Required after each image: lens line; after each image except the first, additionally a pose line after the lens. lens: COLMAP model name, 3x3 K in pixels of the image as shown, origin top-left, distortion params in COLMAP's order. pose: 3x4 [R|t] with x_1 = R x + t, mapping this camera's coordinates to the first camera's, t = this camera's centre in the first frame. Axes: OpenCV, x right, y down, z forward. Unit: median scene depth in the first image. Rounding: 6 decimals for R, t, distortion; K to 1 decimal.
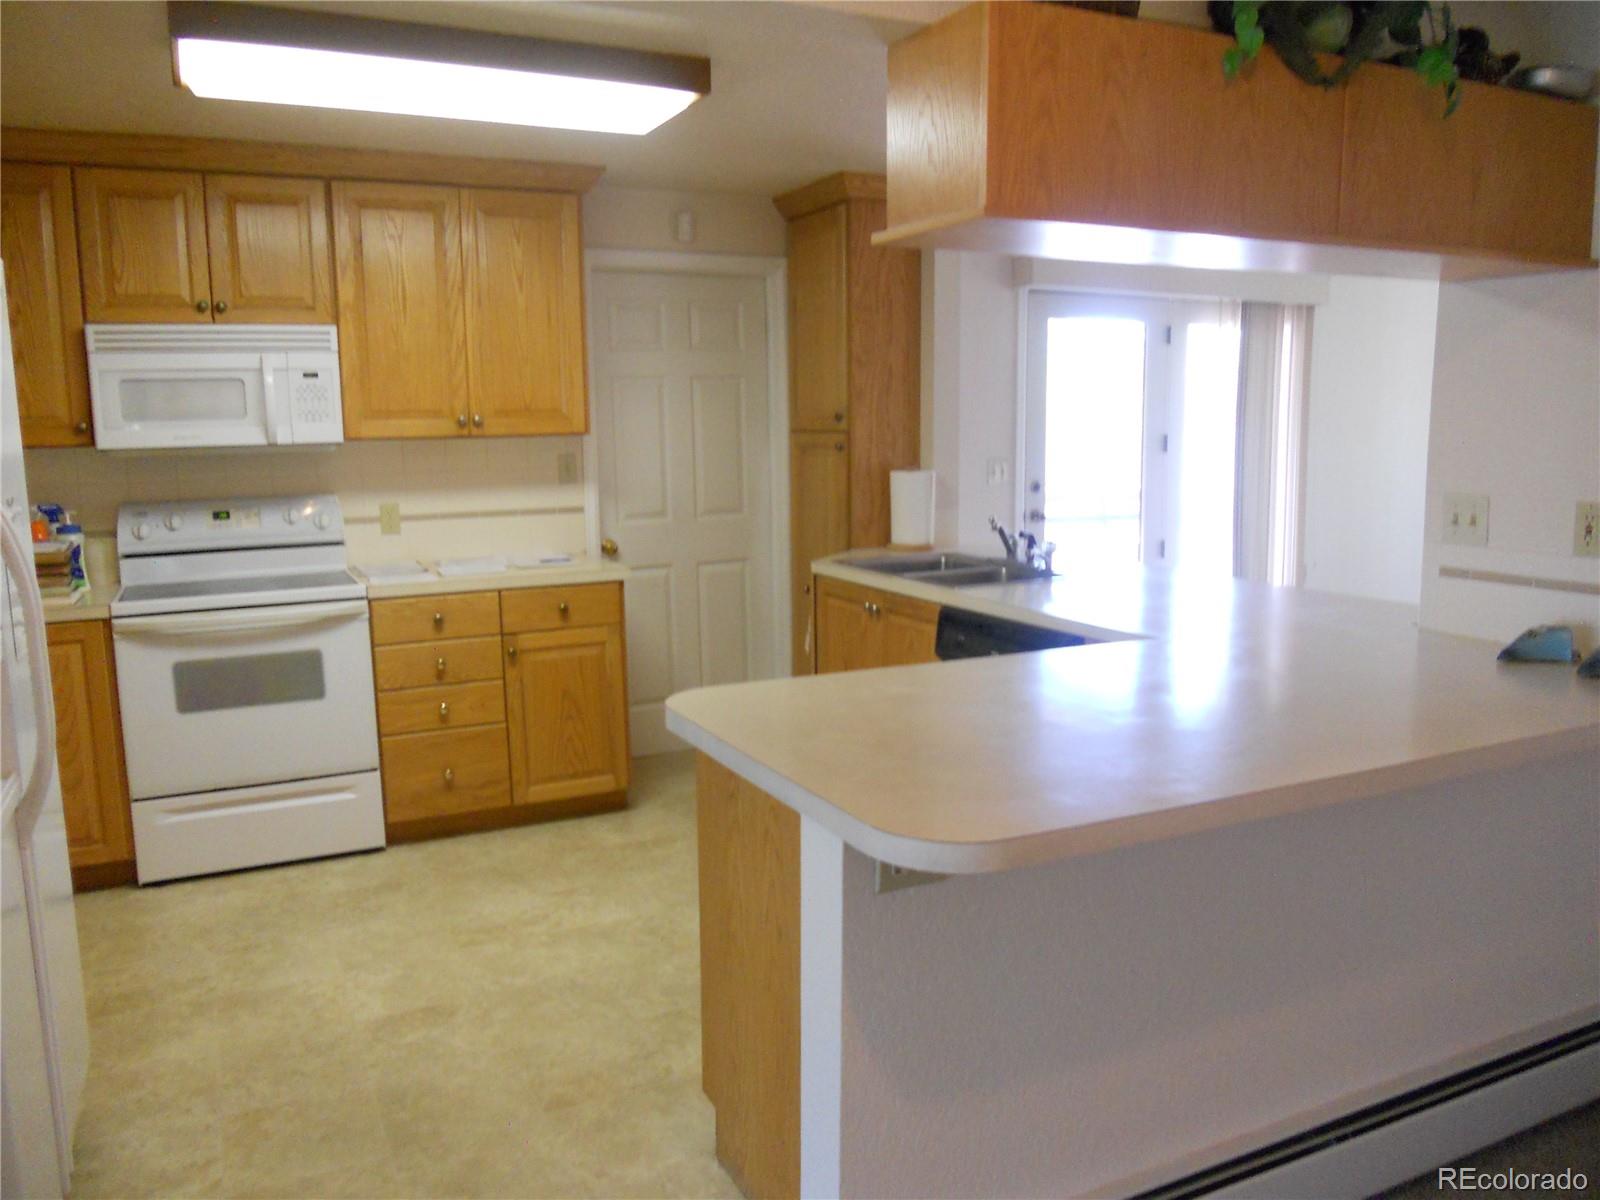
lens RADIAL K [[1237.2, 0, 795.4], [0, 1237.2, 656.5], [0, 0, 1]] dist [-0.054830, -0.005381]
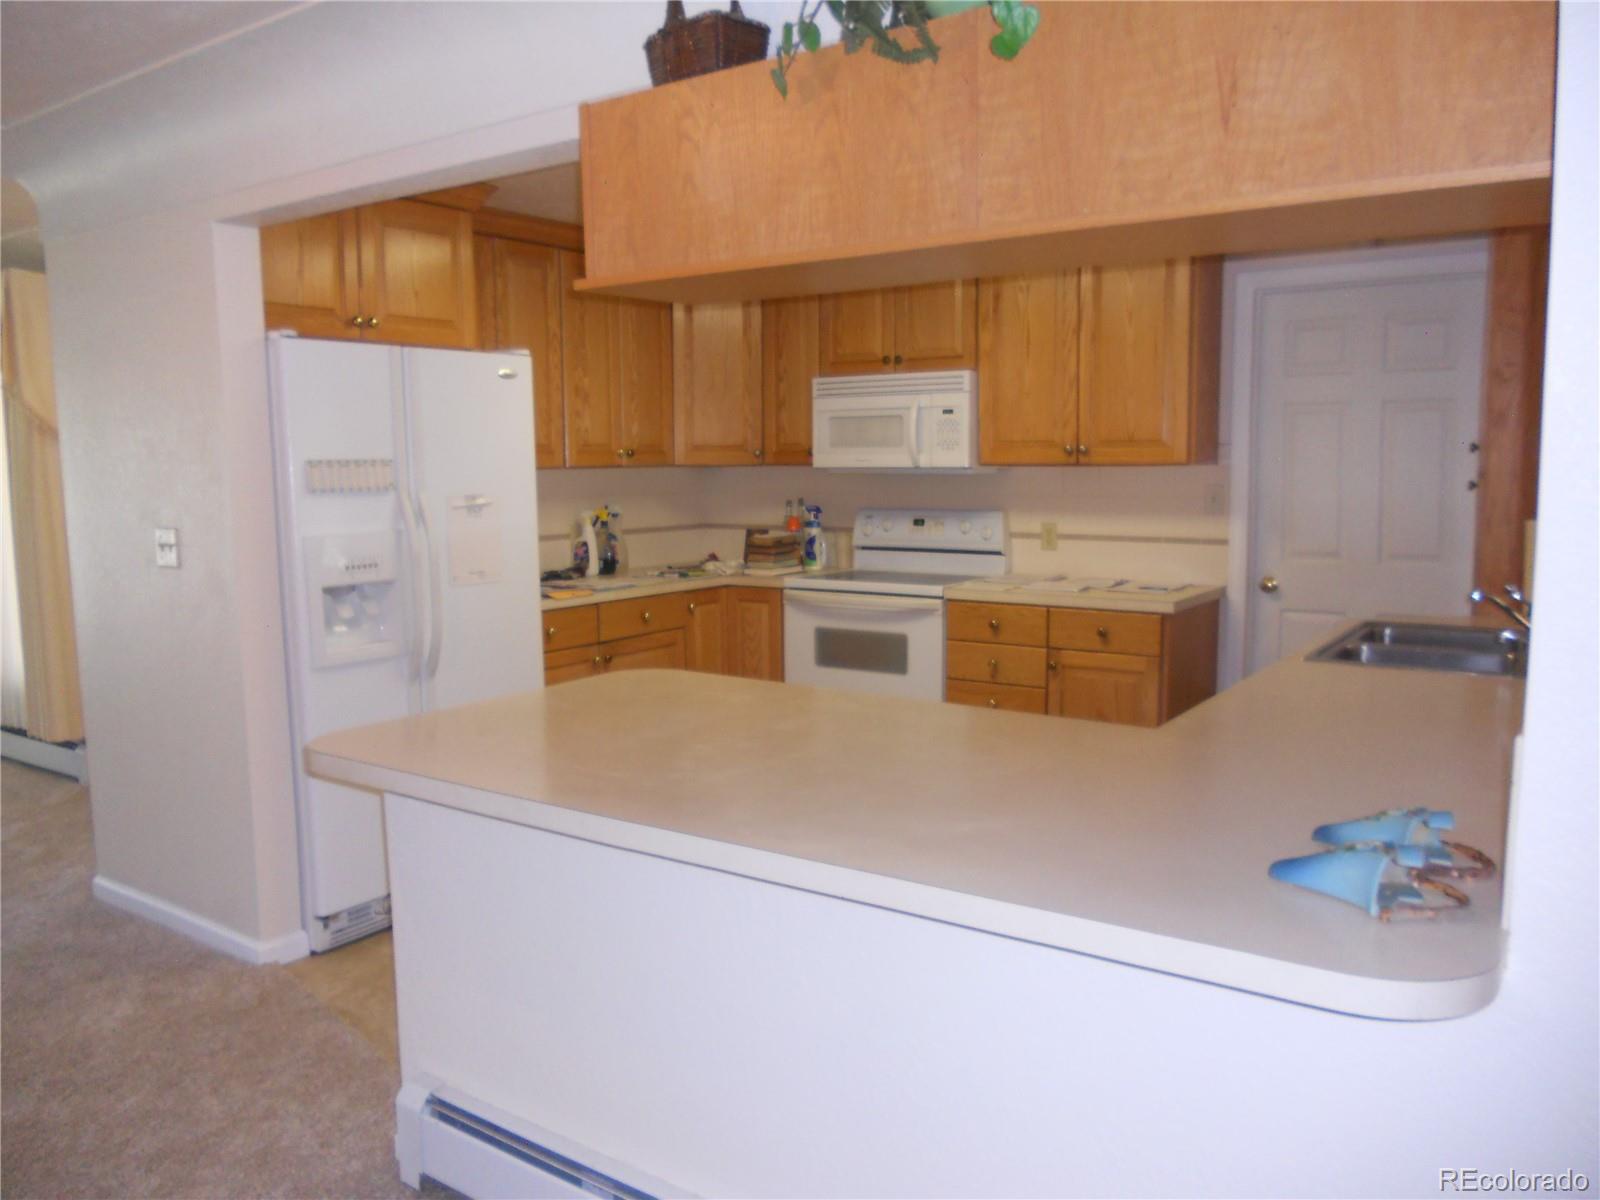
lens RADIAL K [[1232.7, 0, 800.0], [0, 1232.7, 600.0], [0, 0, 1]] dist [-0.008940, -0.003303]
pose [[0.489969, 0.109283, -0.864863, 0.609949], [-0.162813, 0.986126, 0.032368, -0.061184], [0.856401, 0.124952, 0.500964, 0.284208]]
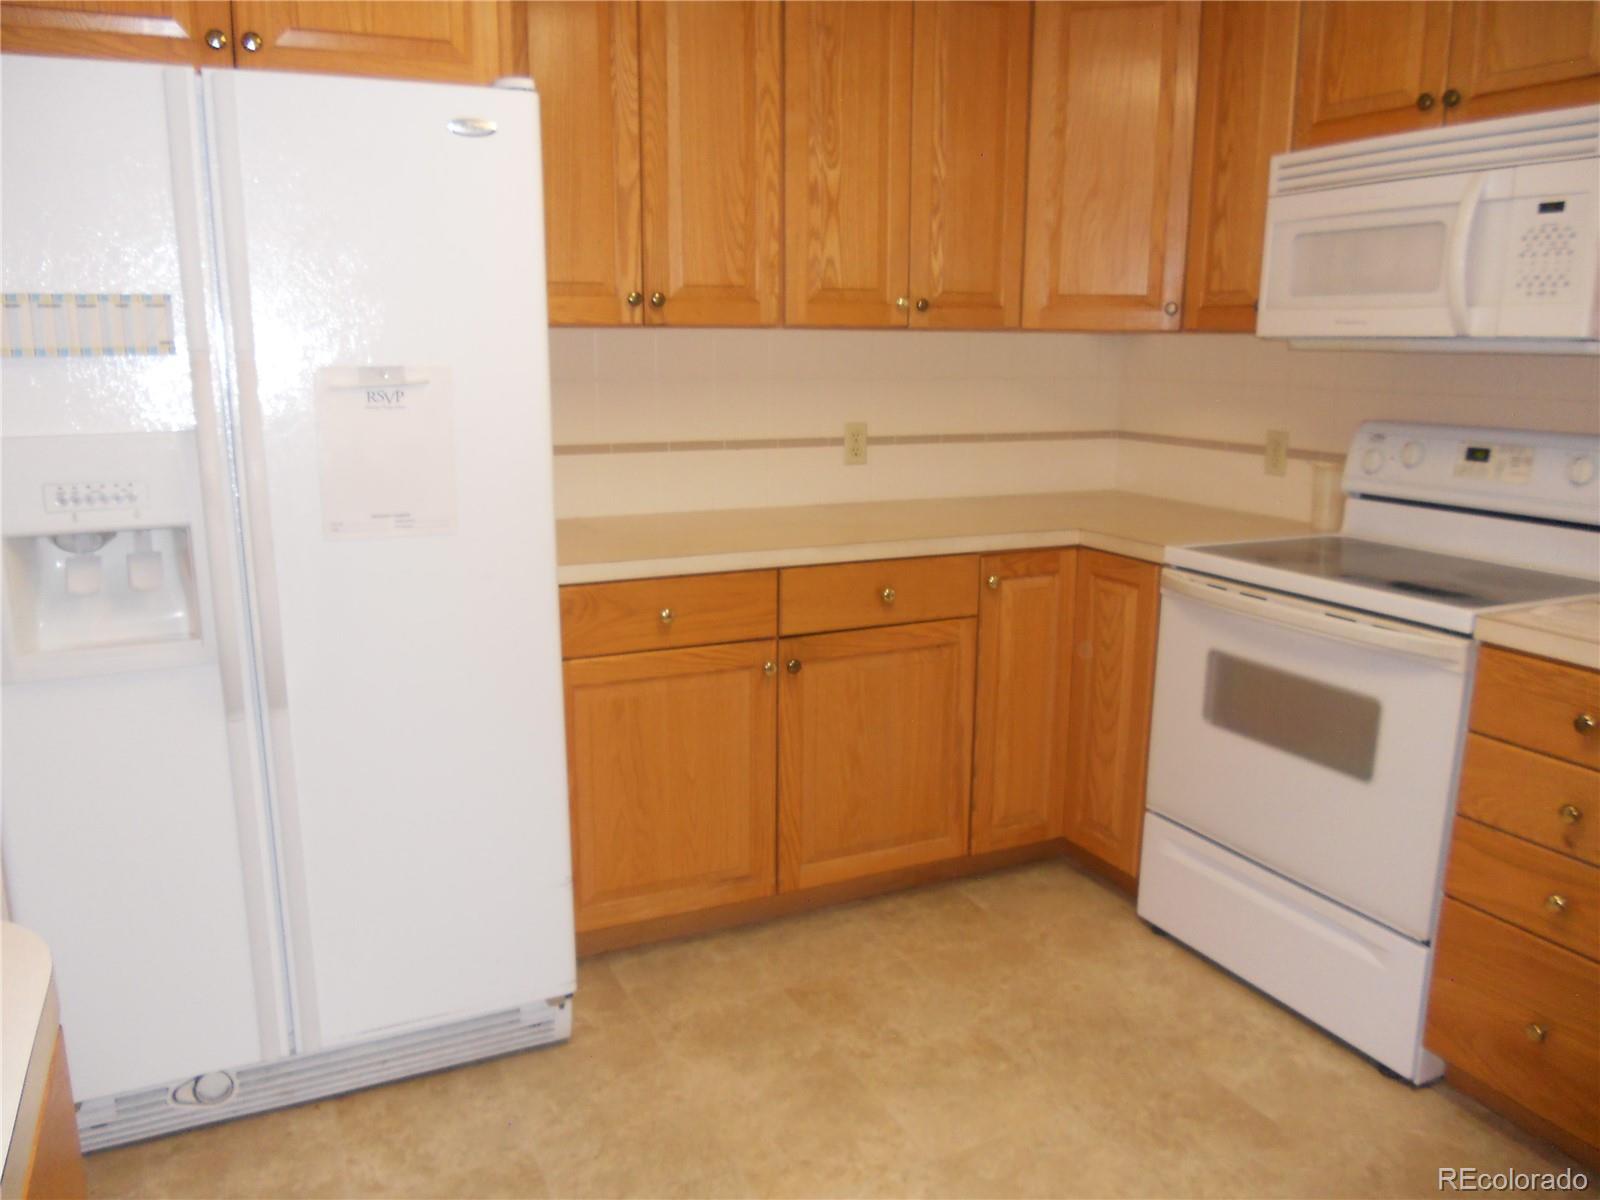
lens RADIAL K [[1232.7, 0, 800.0], [0, 1232.7, 600.0], [0, 0, 1]] dist [-0.008940, -0.003303]
pose [[-0.005290, 0.220398, -0.975396, 0.156984], [-0.196393, 0.956184, 0.217122, -0.119295], [0.980511, 0.192710, 0.038226, 0.694690]]
